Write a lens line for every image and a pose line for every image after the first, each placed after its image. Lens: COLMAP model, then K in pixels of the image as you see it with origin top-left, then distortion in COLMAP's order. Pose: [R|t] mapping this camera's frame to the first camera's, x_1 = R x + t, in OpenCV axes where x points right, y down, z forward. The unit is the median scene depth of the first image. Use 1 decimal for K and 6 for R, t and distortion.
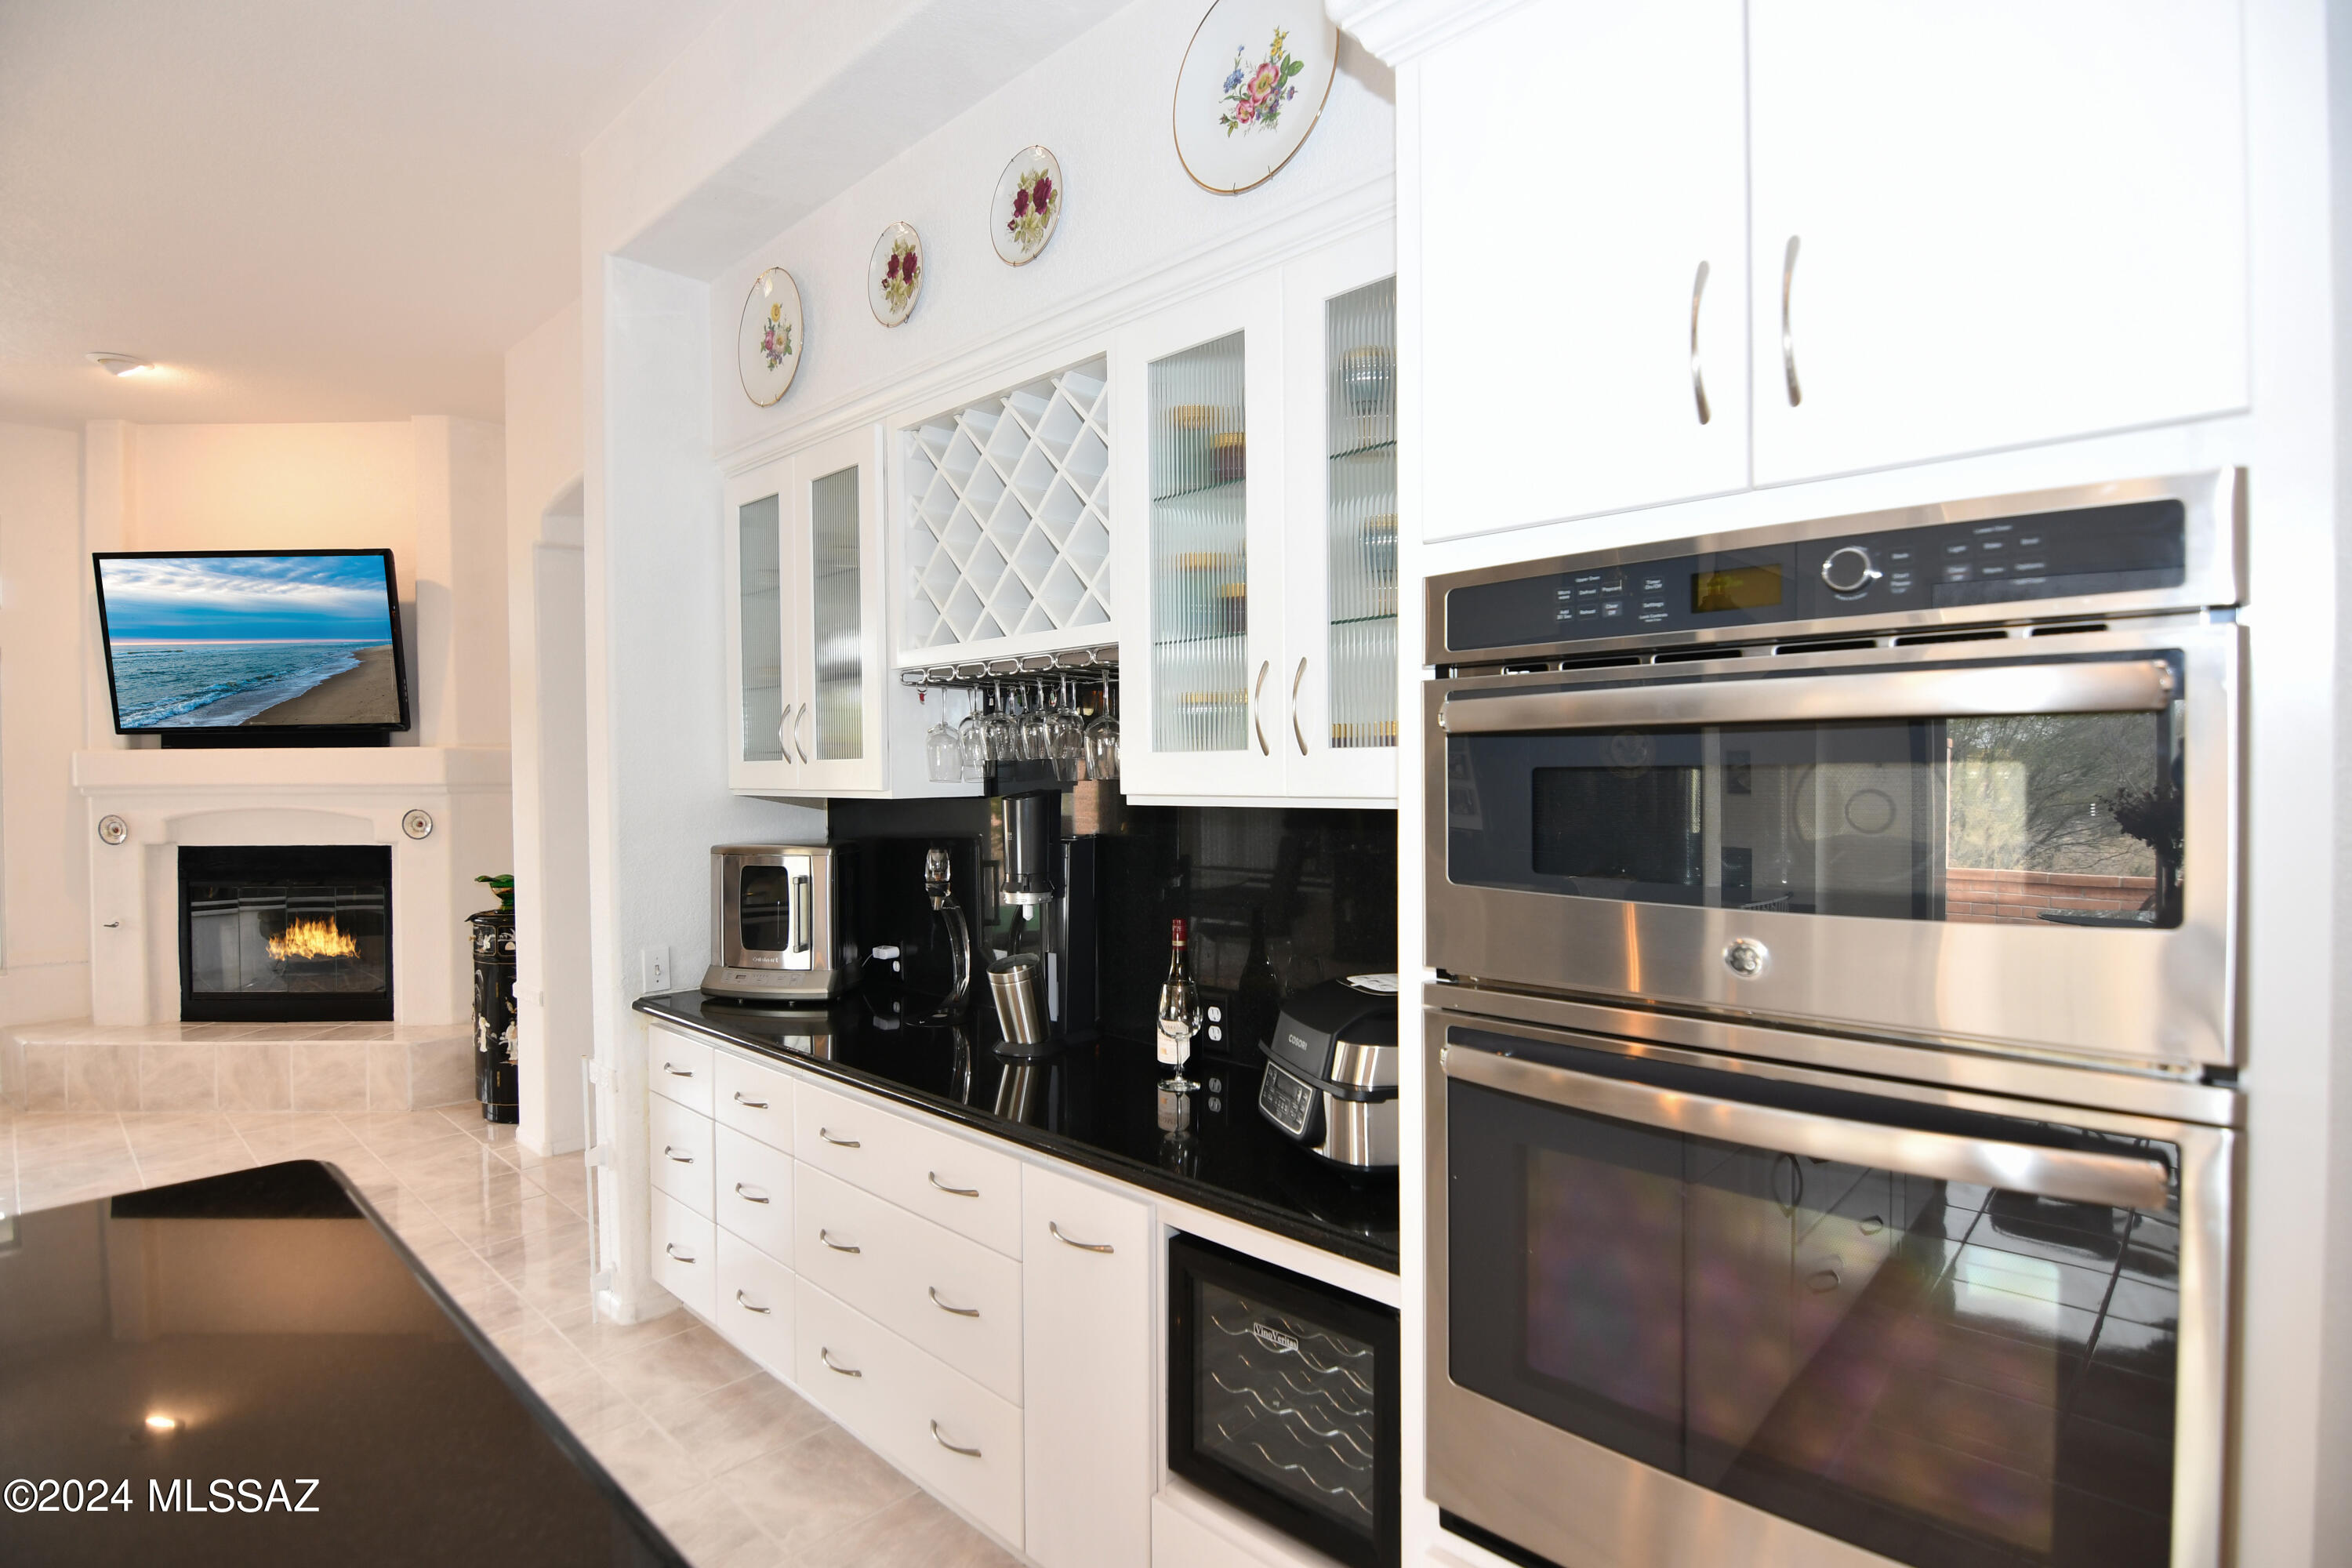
lens RADIAL K [[1134.9, 0, 1143.5], [0, 1134.9, 775.3], [0, 0, 1]] dist [-0.017807, -0.004021]
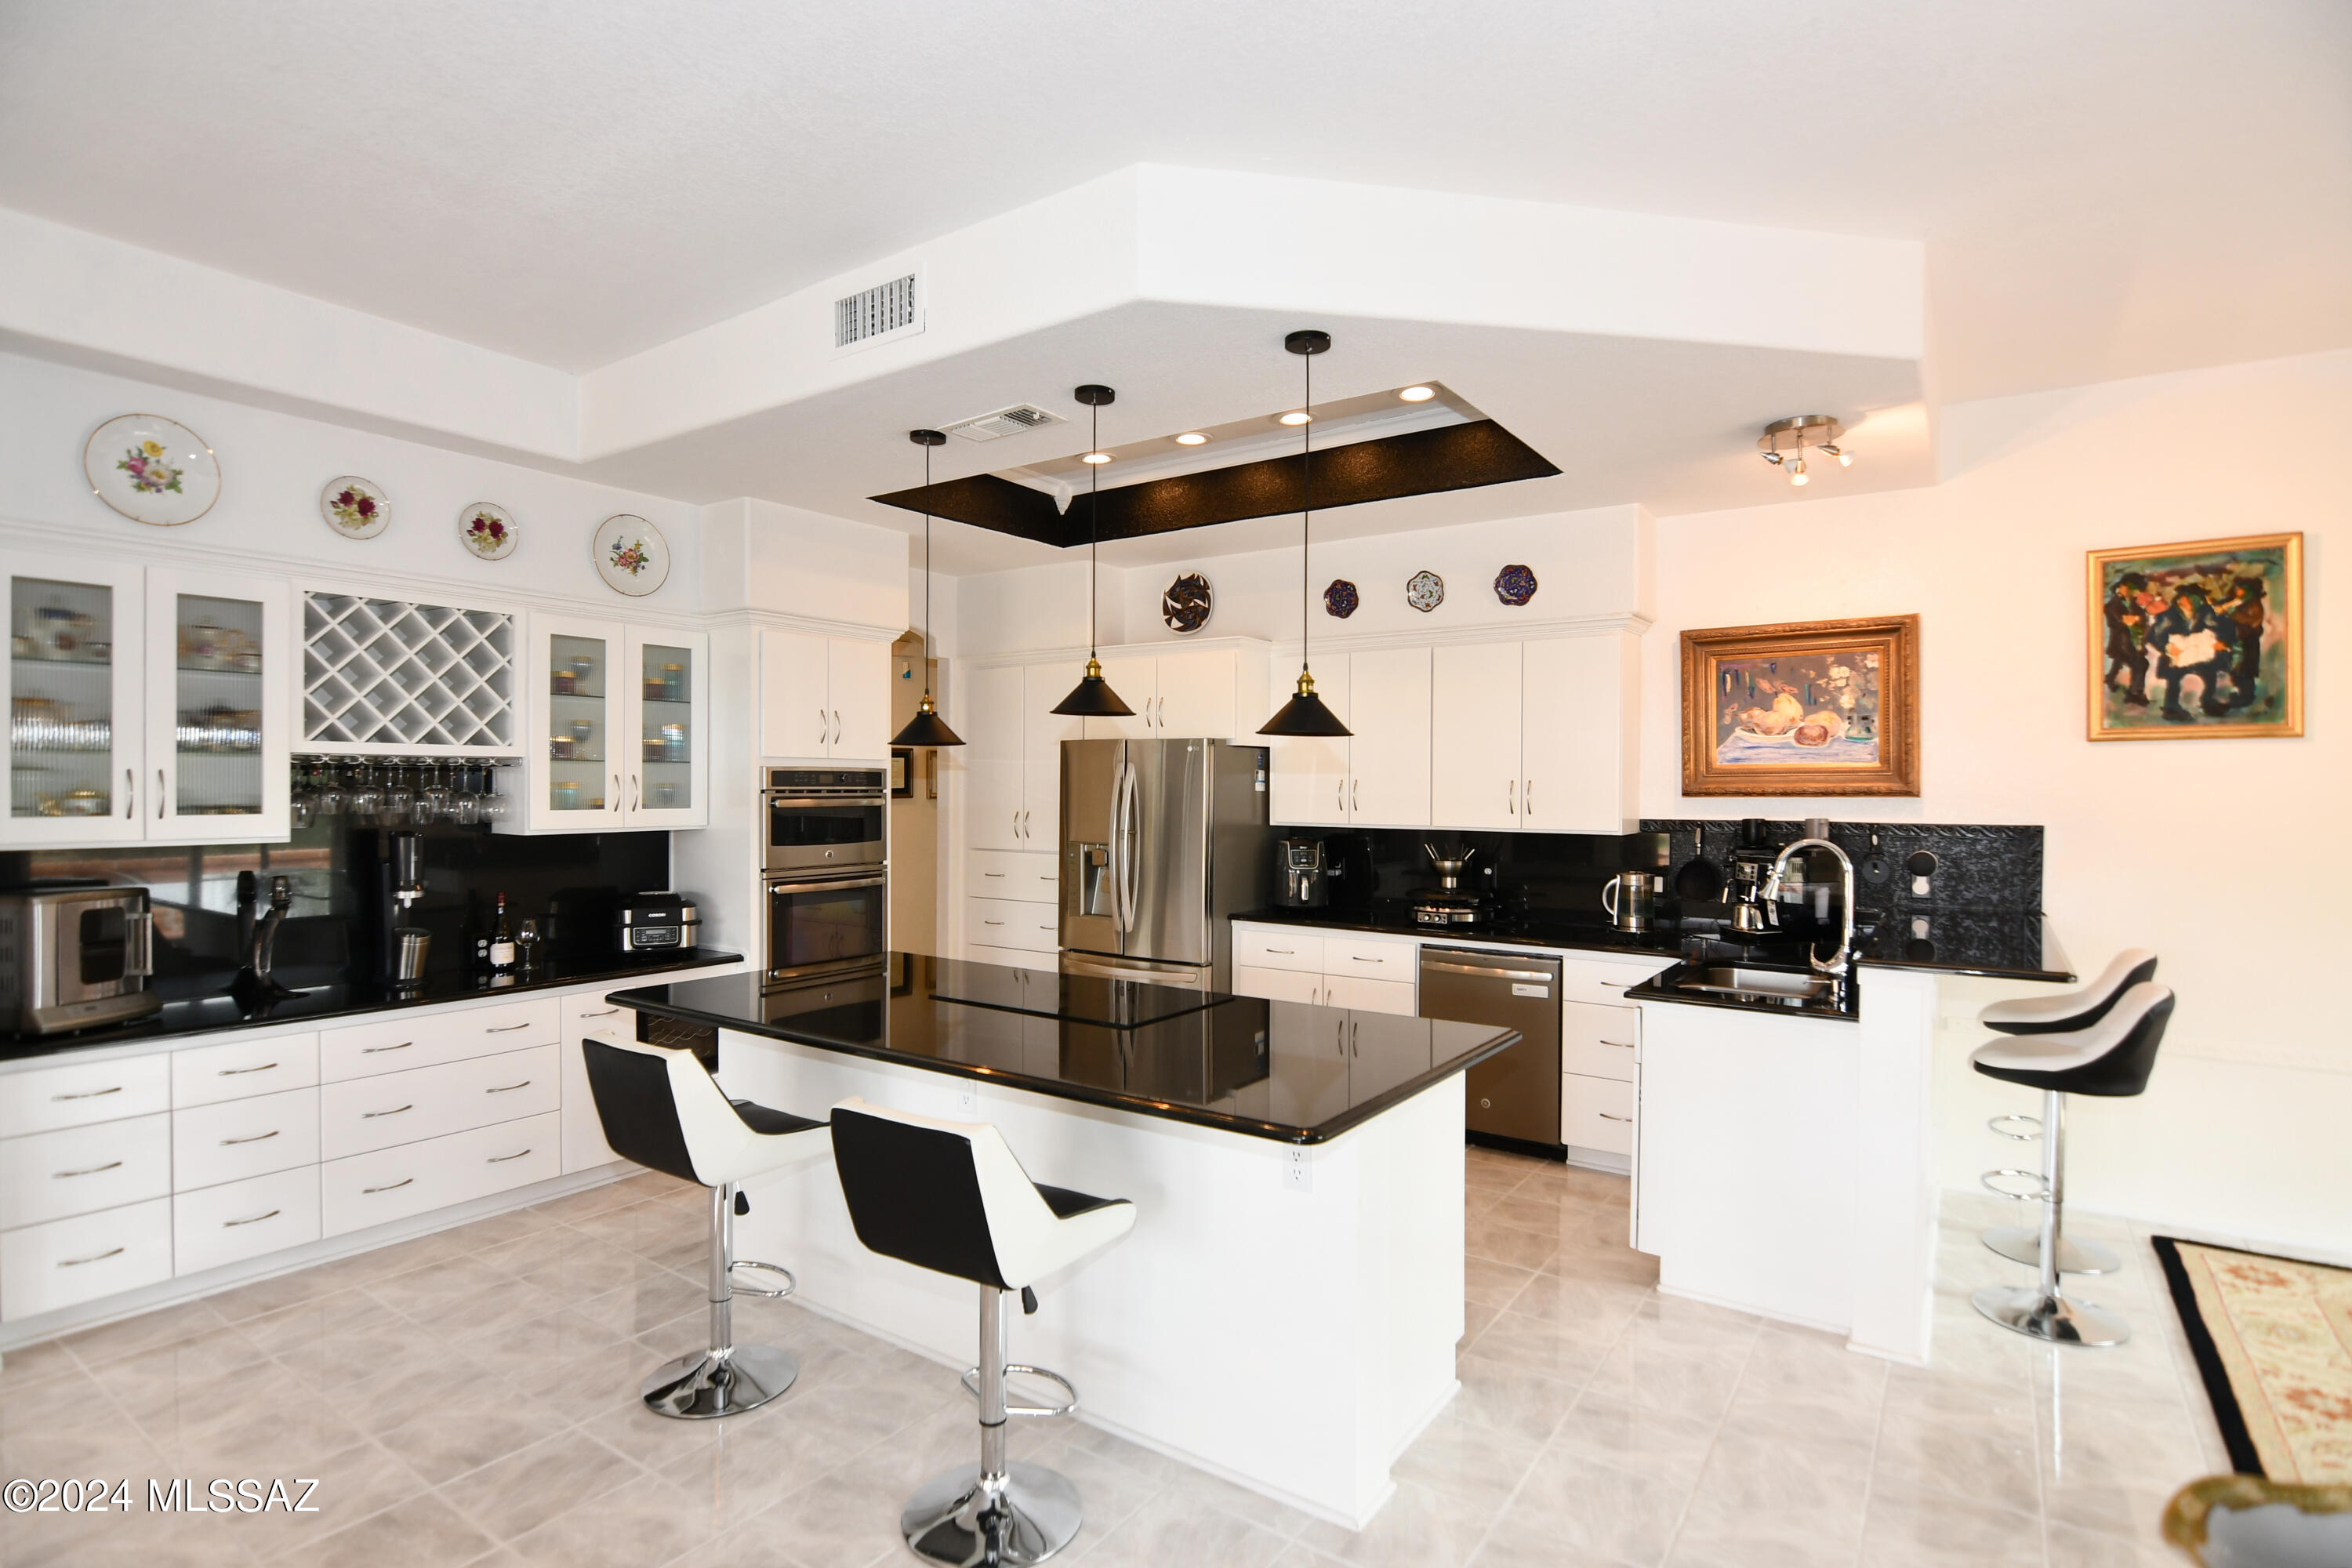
lens RADIAL K [[1134.9, 0, 1186.5], [0, 1134.9, 797.0], [0, 0, 1]] dist [-0.017807, -0.004021]
pose [[-0.164662, -0.001984, 0.986348, -1.994934], [0.000530, 0.999998, 0.002100, -0.042335], [-0.986350, 0.000868, -0.164661, 0.114921]]
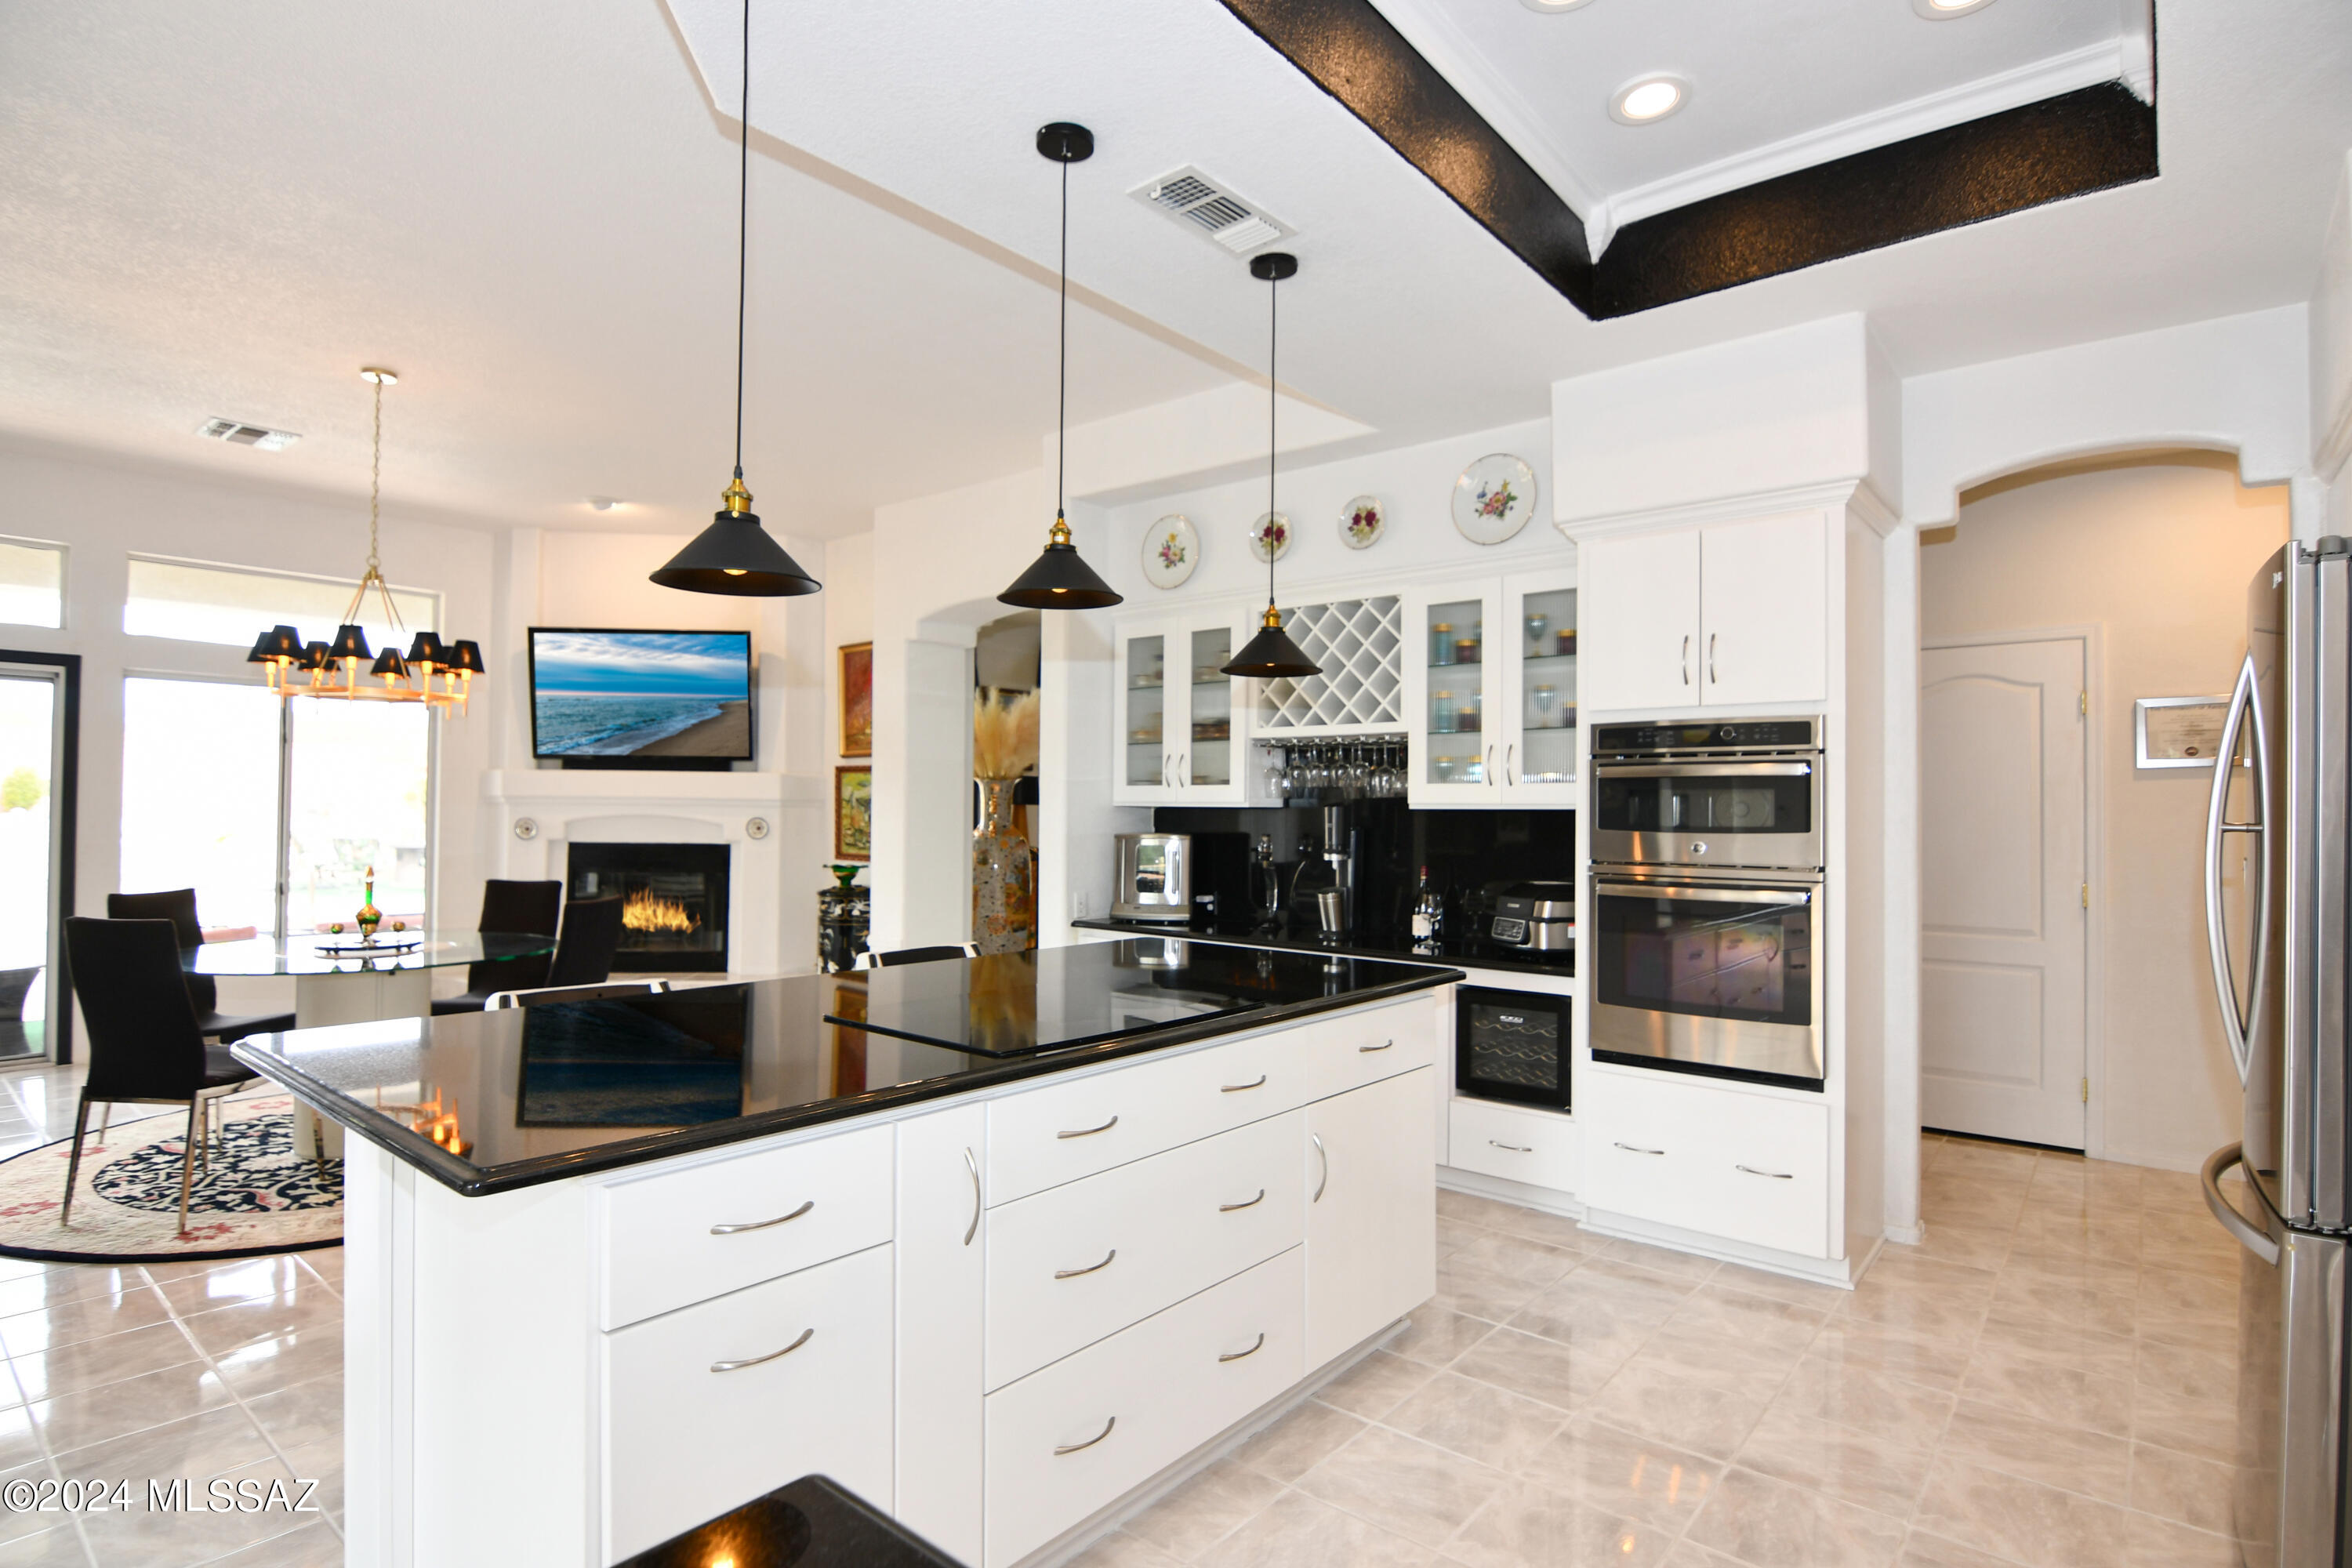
lens RADIAL K [[1177.7, 0, 1131.3], [0, 1177.7, 778.5], [0, 0, 1]] dist [-0.015017, -0.003941]
pose [[0.998218, 0.017402, 0.057073, -0.579407], [-0.015781, 0.999463, -0.028727, 0.036104], [-0.057542, 0.027775, 0.997957, -1.023495]]
